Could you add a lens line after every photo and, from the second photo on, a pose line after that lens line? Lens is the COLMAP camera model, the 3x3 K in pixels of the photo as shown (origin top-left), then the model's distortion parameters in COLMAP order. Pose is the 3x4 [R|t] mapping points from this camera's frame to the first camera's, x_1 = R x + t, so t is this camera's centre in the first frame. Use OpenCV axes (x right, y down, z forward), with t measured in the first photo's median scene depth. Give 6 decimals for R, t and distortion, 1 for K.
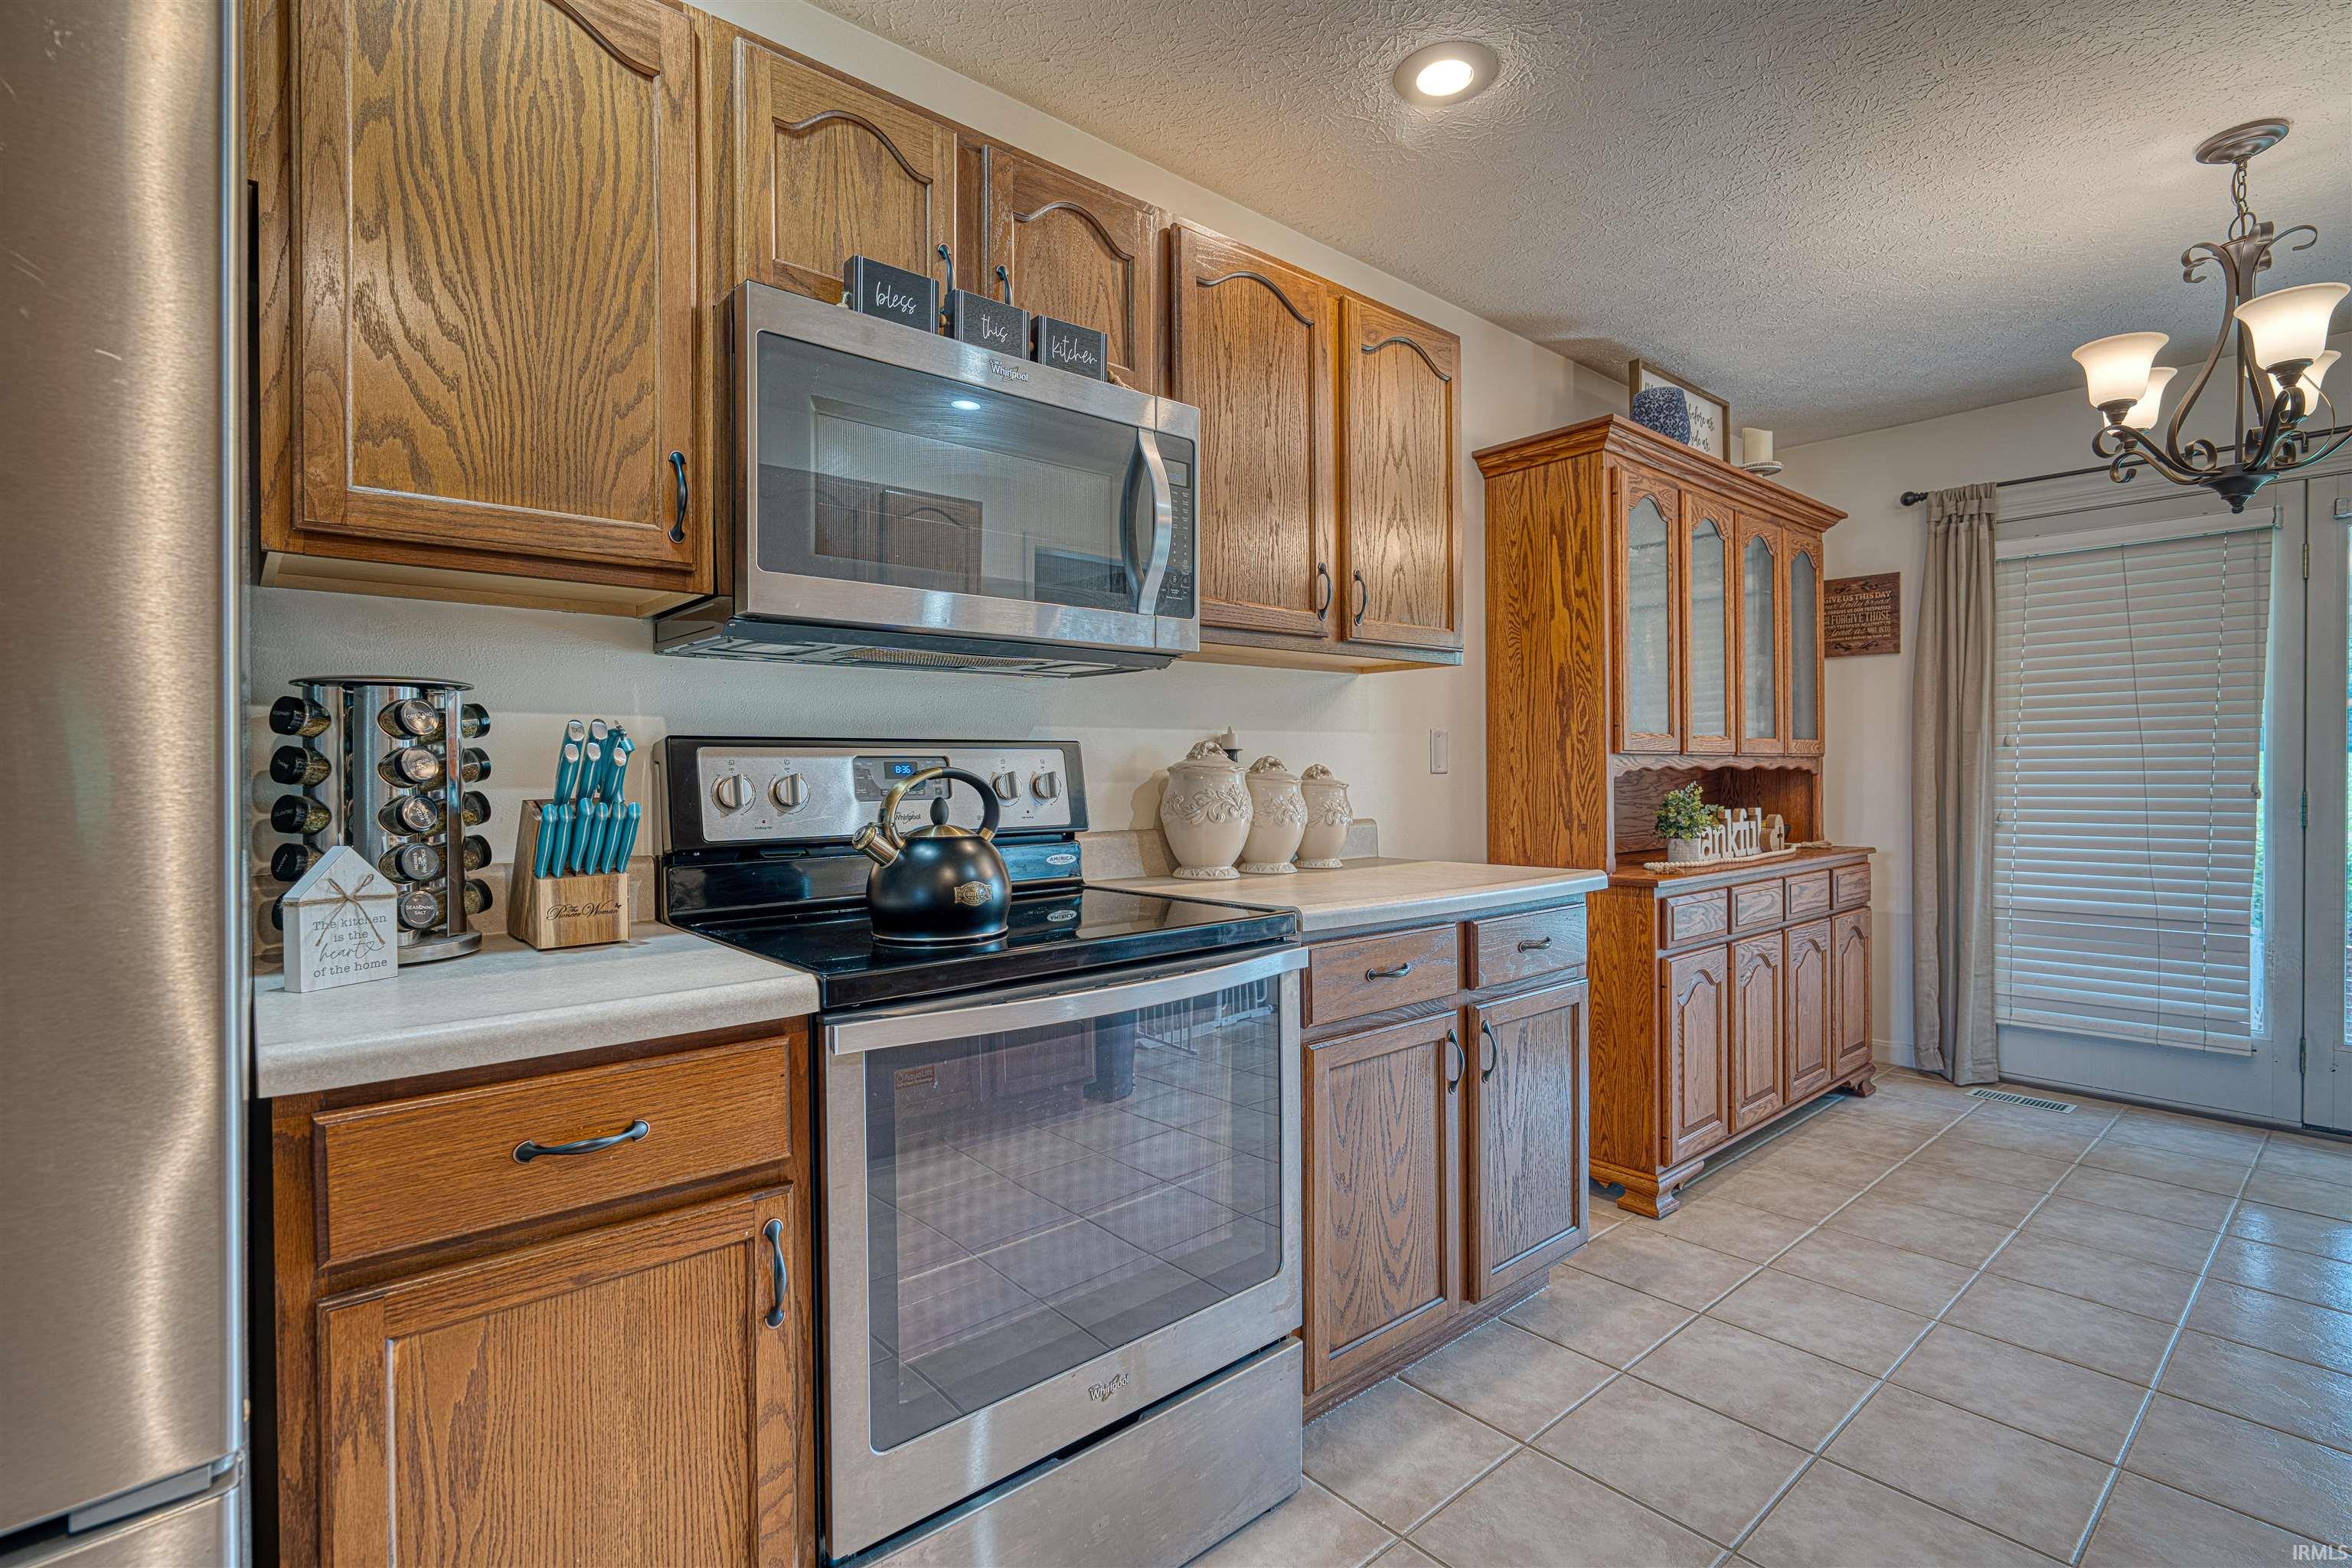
lens RADIAL K [[1086.2, 0, 1177.5], [0, 1086.2, 779.9], [0, 0, 1]] dist [-0.008560, 0.003313]
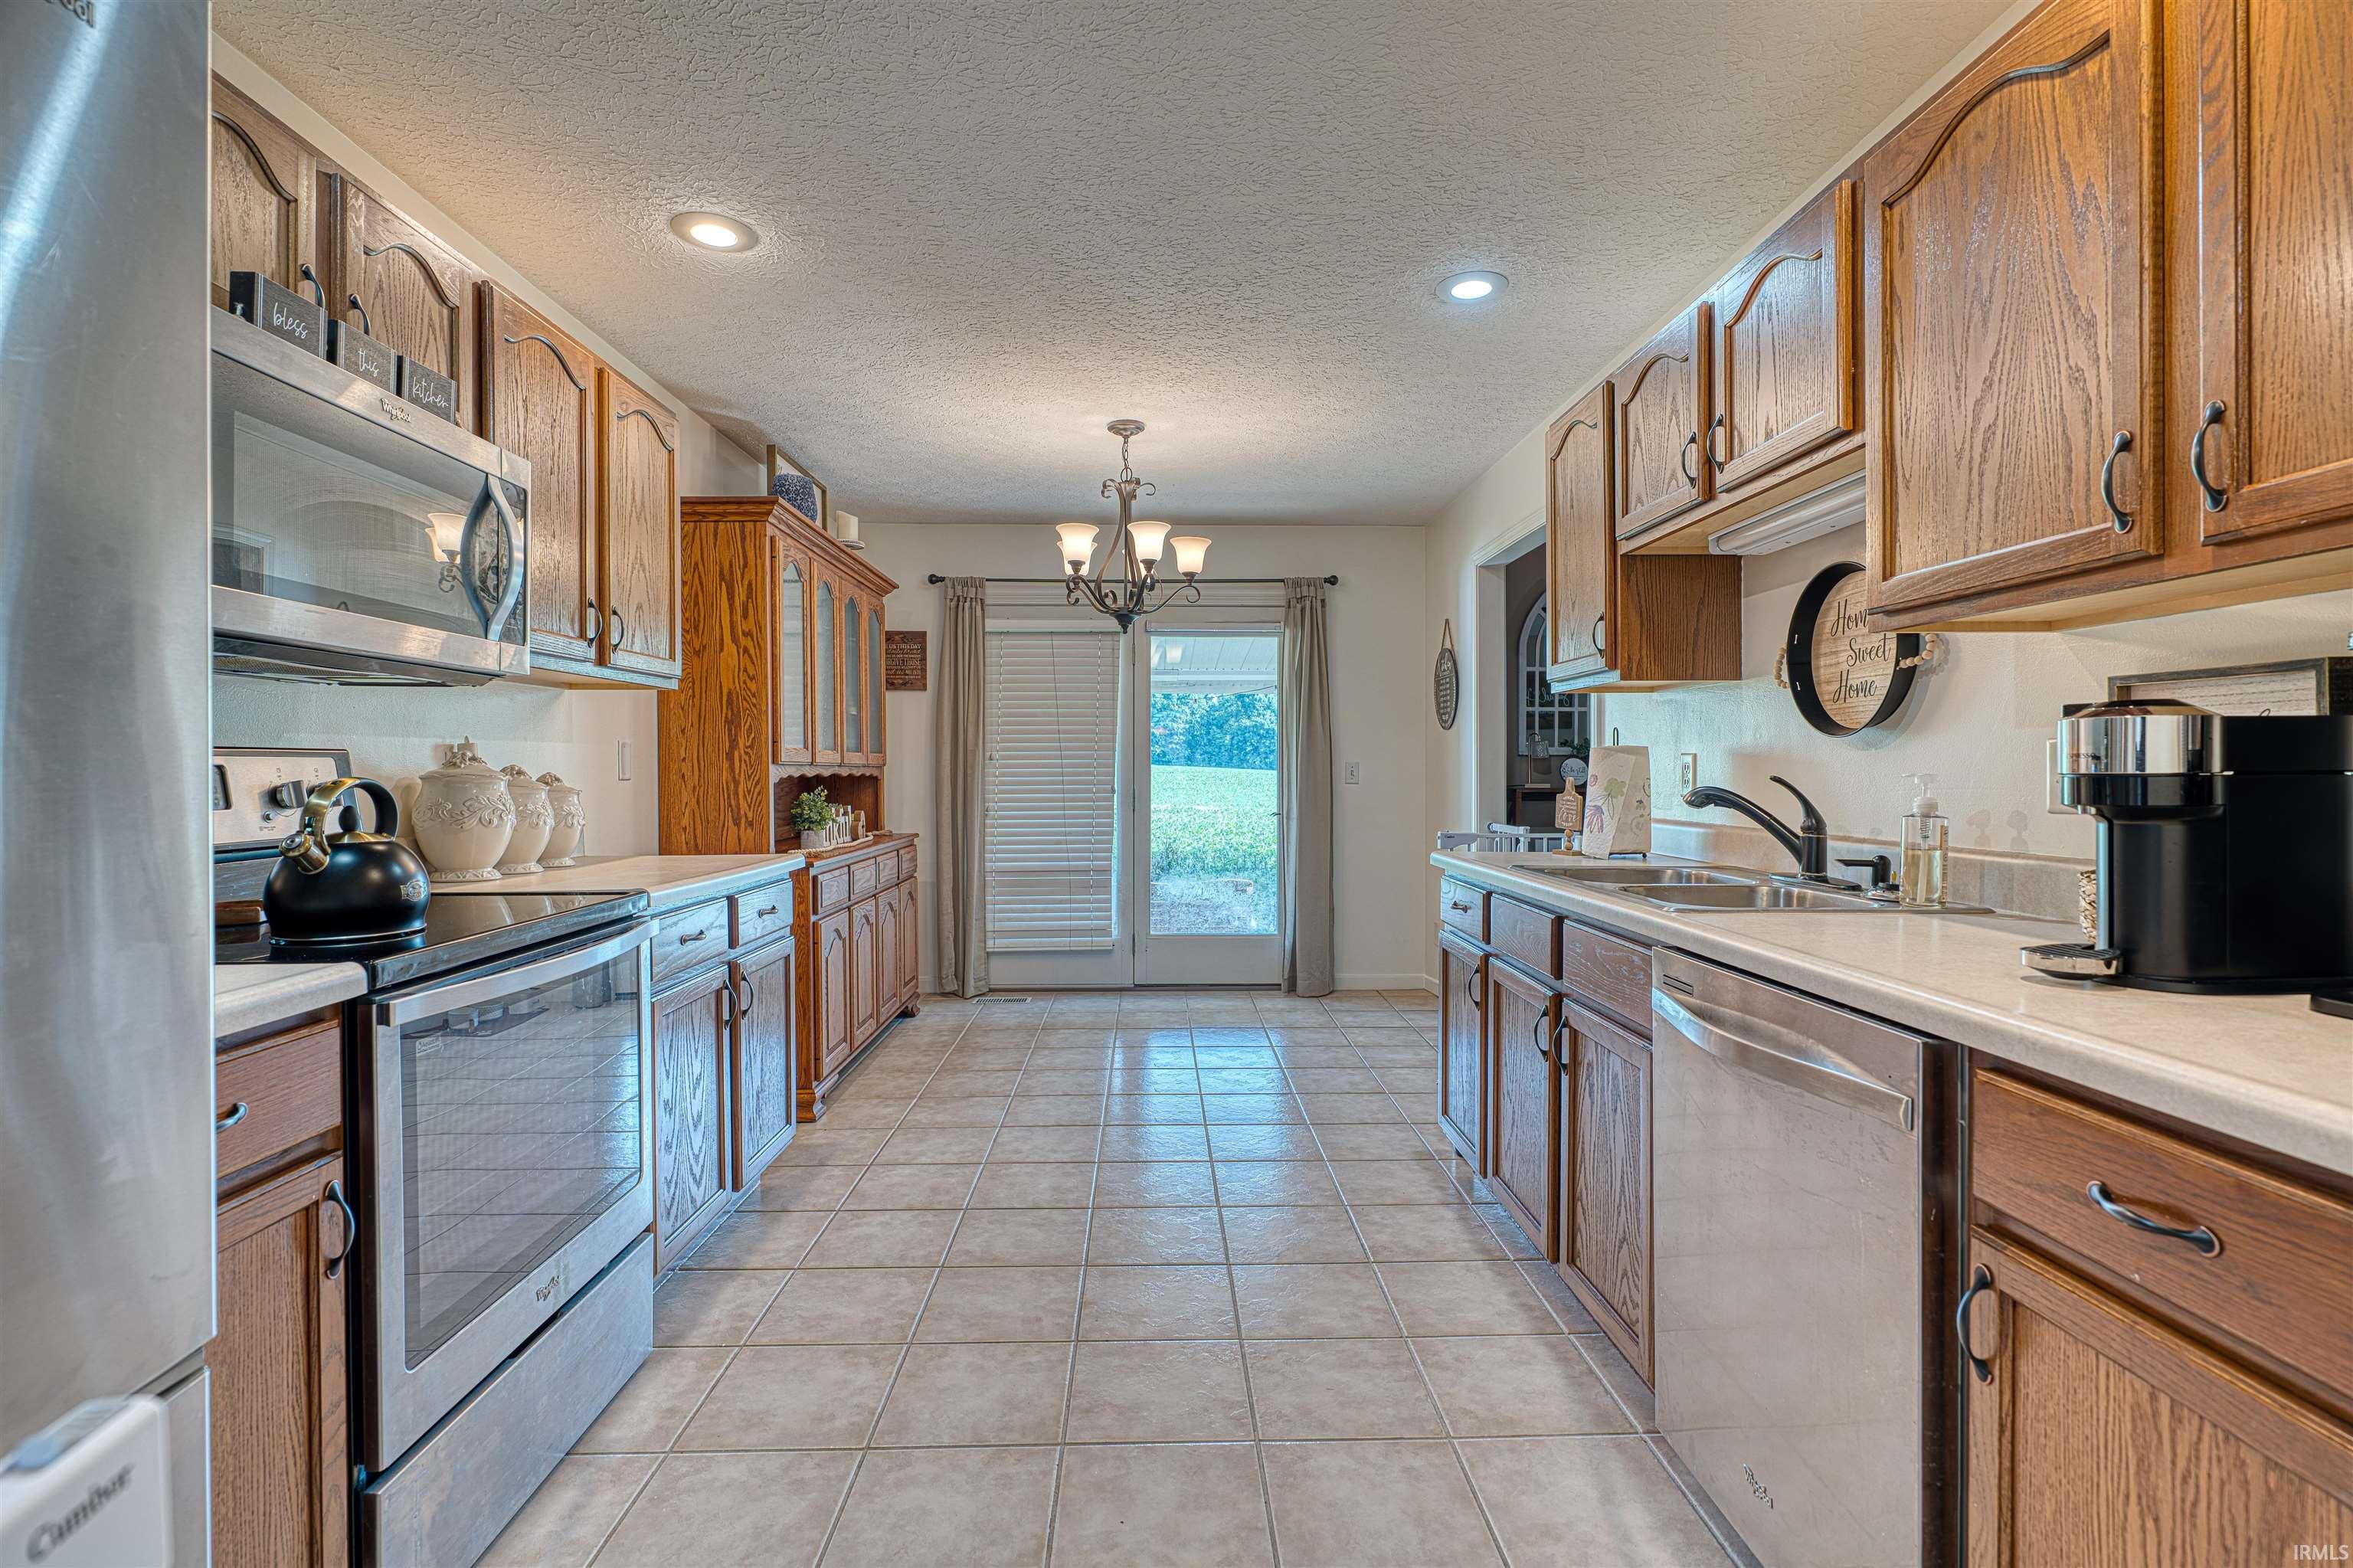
lens RADIAL K [[1086.6, 0, 1178.0], [0, 1086.6, 779.9], [0, 0, 1]] dist [-0.008560, 0.003313]
pose [[0.632037, -0.002539, 0.774934, -0.262422], [0.005300, 0.999985, -0.001046, -0.001889], [-0.774920, 0.004768, 0.632041, -0.149261]]
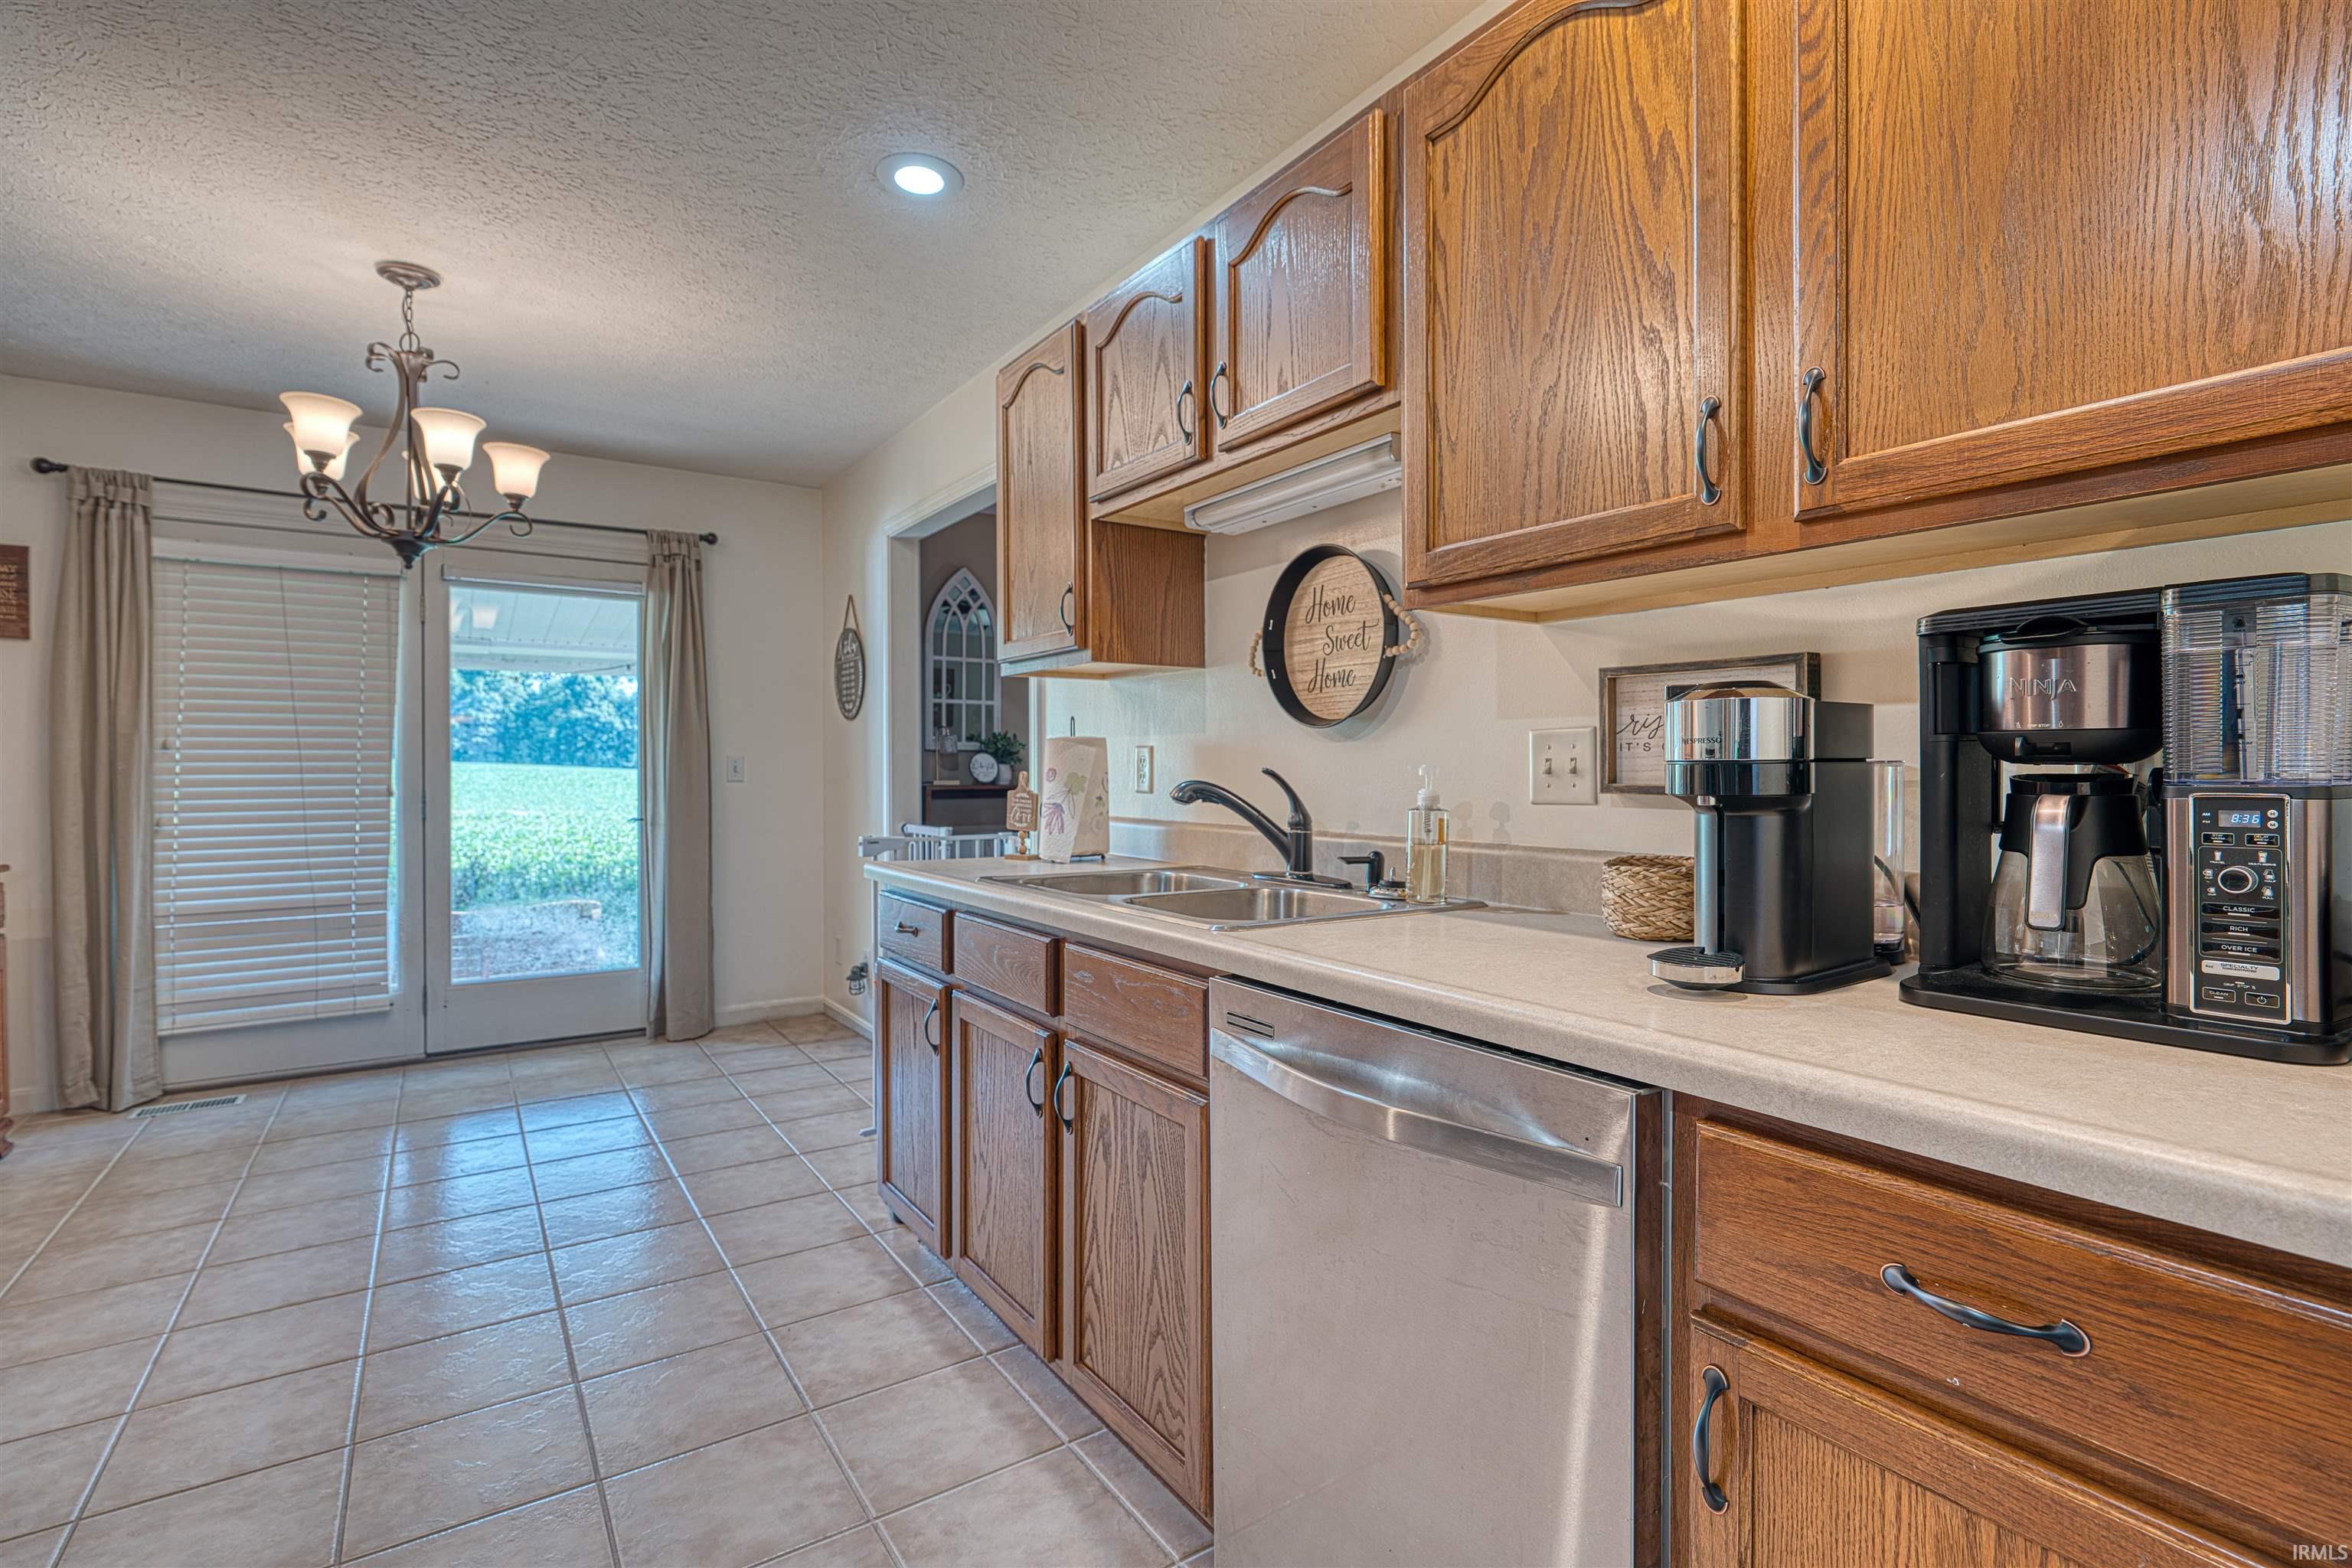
lens RADIAL K [[1086.2, 0, 1177.5], [0, 1086.2, 779.9], [0, 0, 1]] dist [-0.008560, 0.003313]
pose [[0.115389, -0.005438, 0.993306, -0.121820], [0.009071, 0.999949, 0.004420, 0.000474], [-0.993279, 0.008500, 0.115432, -0.022552]]
